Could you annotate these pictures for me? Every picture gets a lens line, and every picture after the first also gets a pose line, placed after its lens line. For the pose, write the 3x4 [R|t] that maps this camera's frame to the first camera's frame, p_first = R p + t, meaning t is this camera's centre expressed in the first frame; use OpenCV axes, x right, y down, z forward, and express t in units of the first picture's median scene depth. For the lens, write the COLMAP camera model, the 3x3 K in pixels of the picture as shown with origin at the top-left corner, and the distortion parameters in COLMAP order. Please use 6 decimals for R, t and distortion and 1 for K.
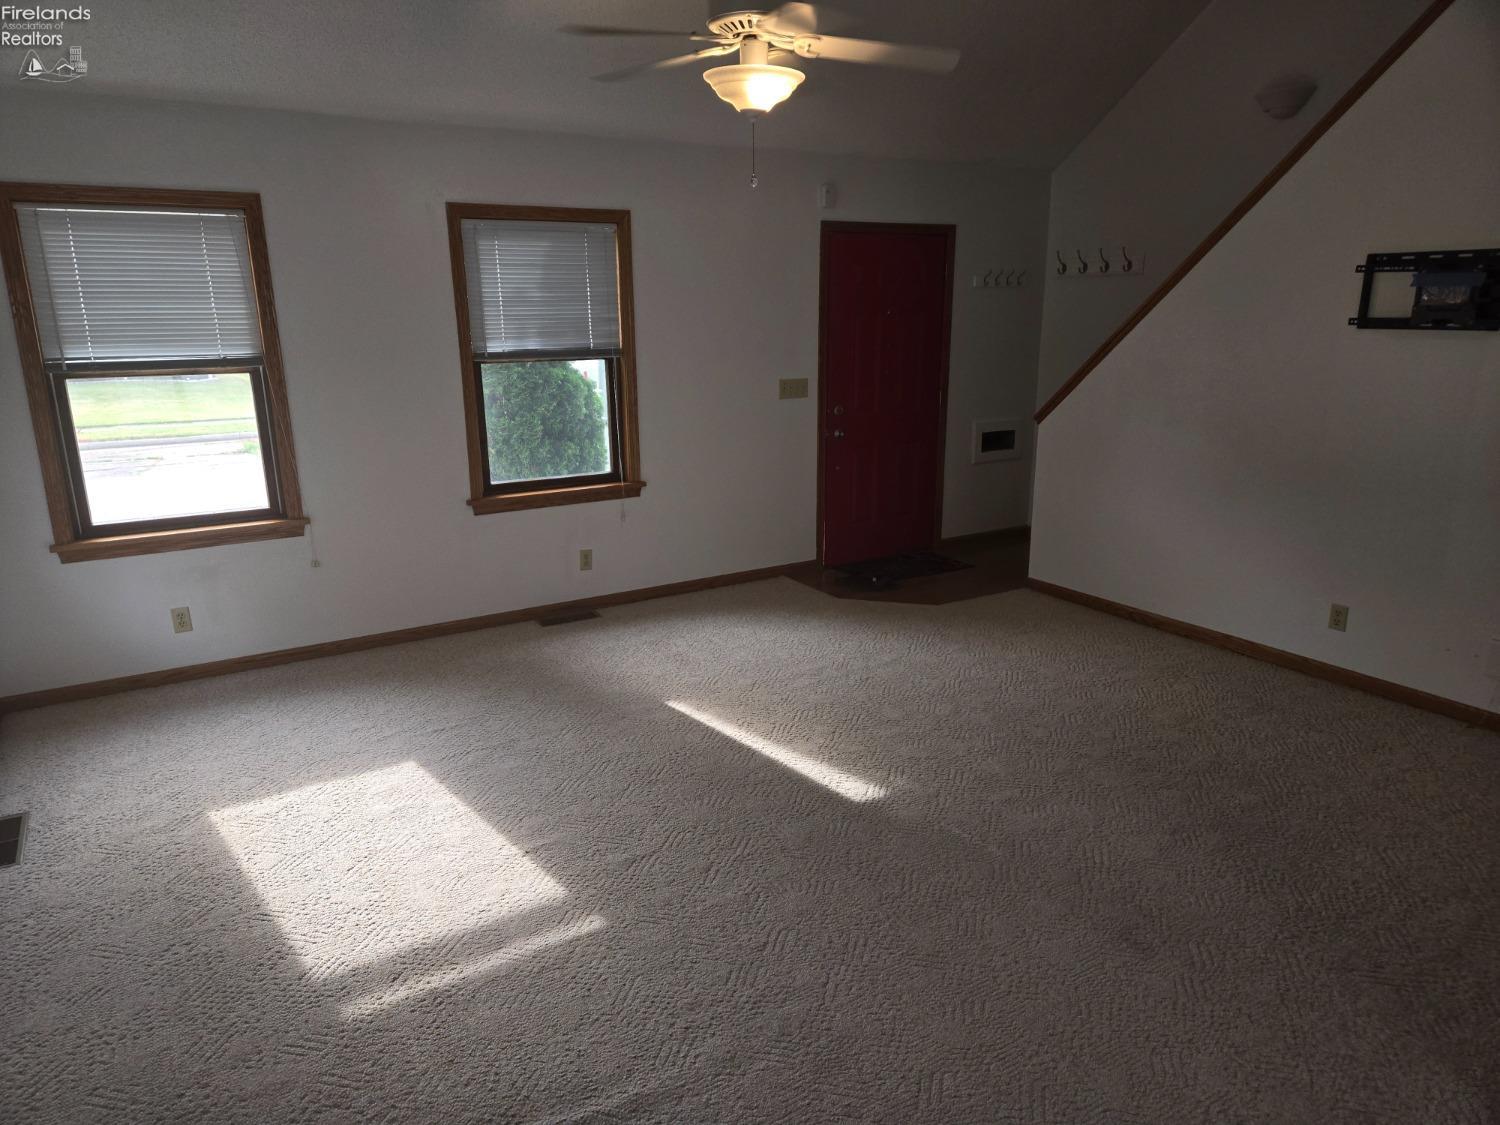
lens RADIAL K [[1002.0, 0, 753.5], [0, 1002.0, 566.8], [0, 0, 1]] dist [0.062854, -0.023626]
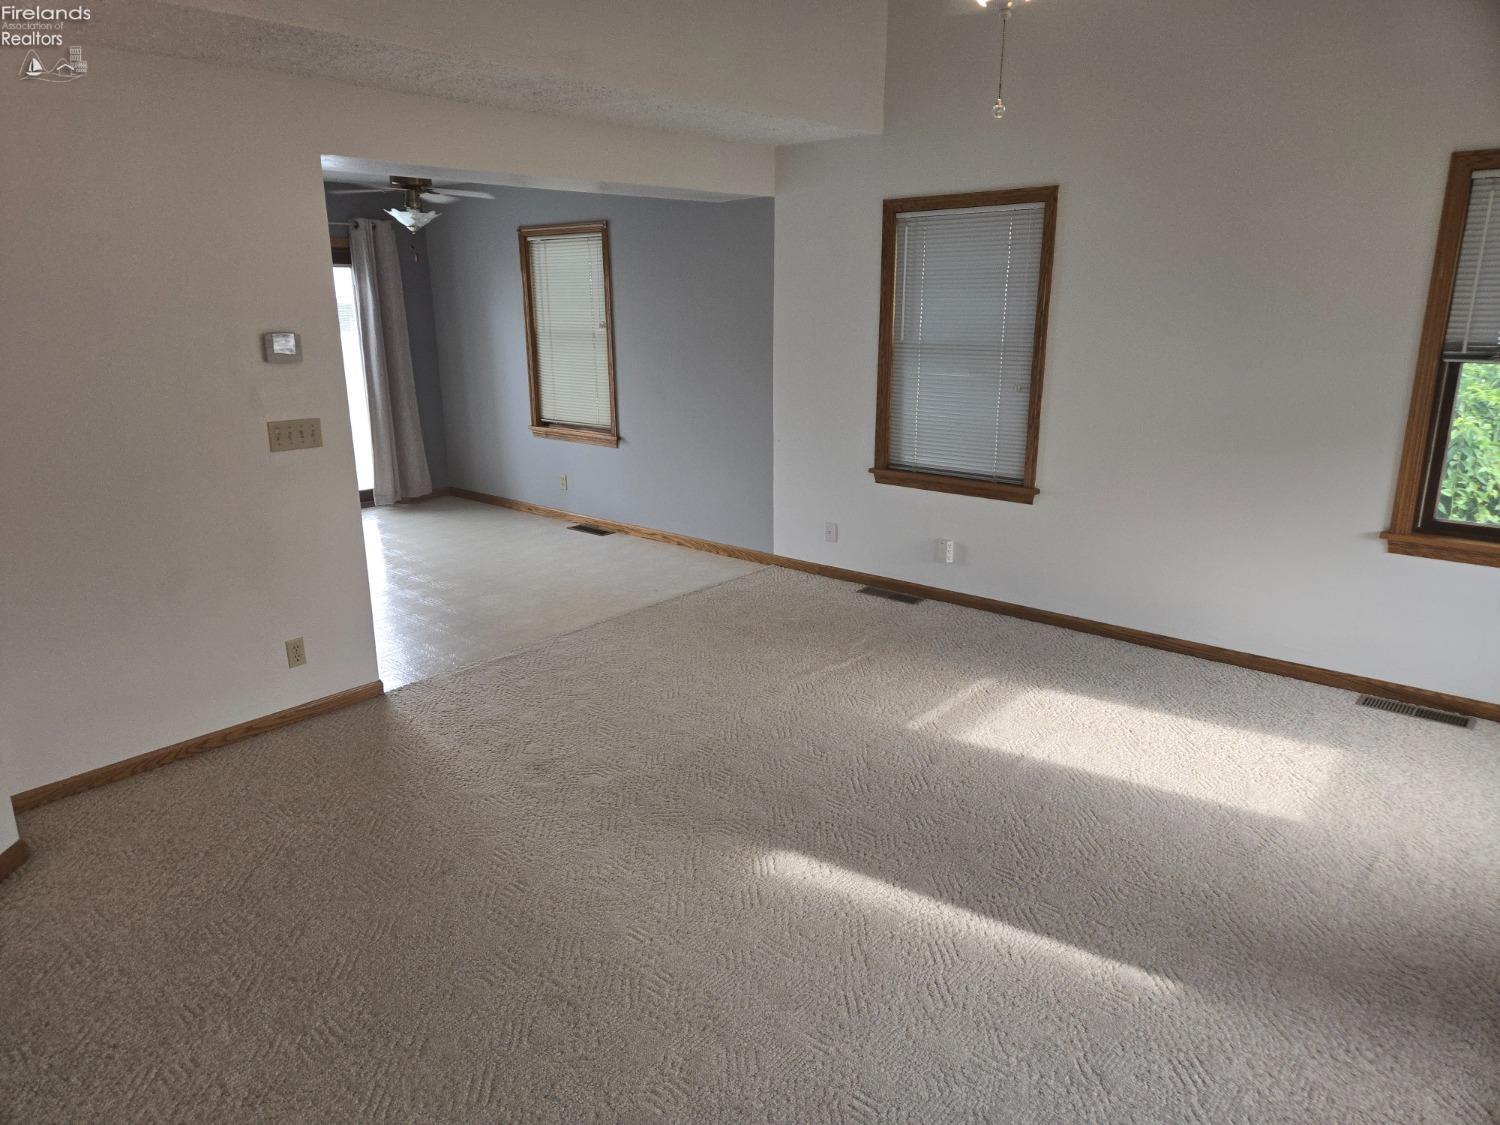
lens RADIAL K [[1002.0, 0, 749.6], [0, 1002.0, 561.8], [0, 0, 1]] dist [0.062854, -0.023626]
pose [[-0.955789, 0.090757, -0.279697, 0.350073], [-0.060751, 0.869713, 0.489804, -0.422700], [0.287709, 0.485141, -0.825749, 1.584212]]
